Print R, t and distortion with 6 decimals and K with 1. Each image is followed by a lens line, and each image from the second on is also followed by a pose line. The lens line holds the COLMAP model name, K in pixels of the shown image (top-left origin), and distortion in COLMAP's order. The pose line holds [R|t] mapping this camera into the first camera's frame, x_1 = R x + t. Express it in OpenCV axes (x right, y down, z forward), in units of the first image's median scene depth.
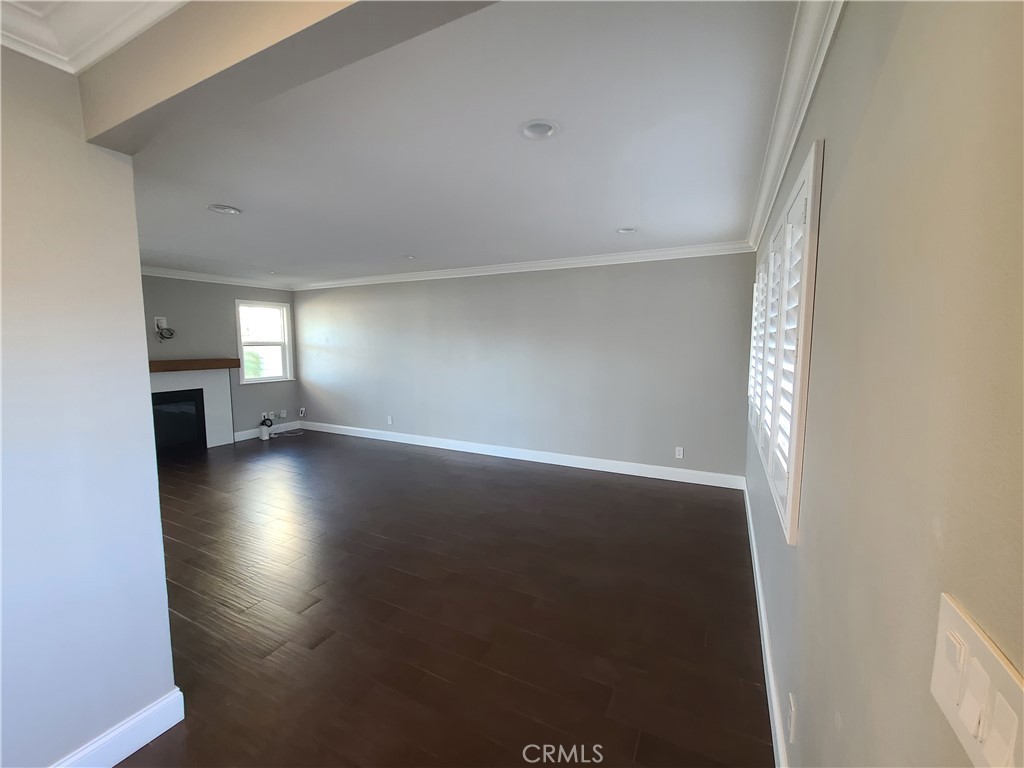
lens RADIAL K [[420.5, 0, 513.4], [0, 420.5, 382.2], [0, 0, 1]] dist [-0.000490, -0.000655]
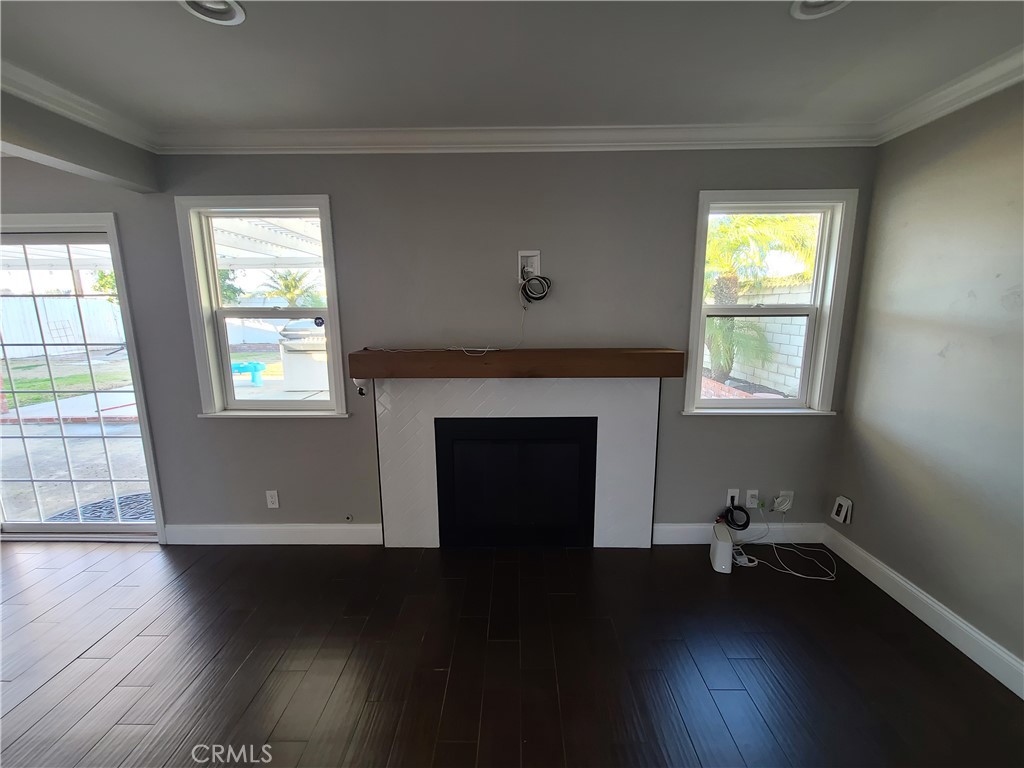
lens RADIAL K [[420.5, 0, 513.7], [0, 420.5, 379.0], [0, 0, 1]] dist [-0.000490, -0.000655]
pose [[0.450675, 0.158855, -0.878440, -0.360995], [-0.080465, 0.987262, 0.137253, -0.067029], [0.889054, 0.008827, 0.457717, 0.644583]]
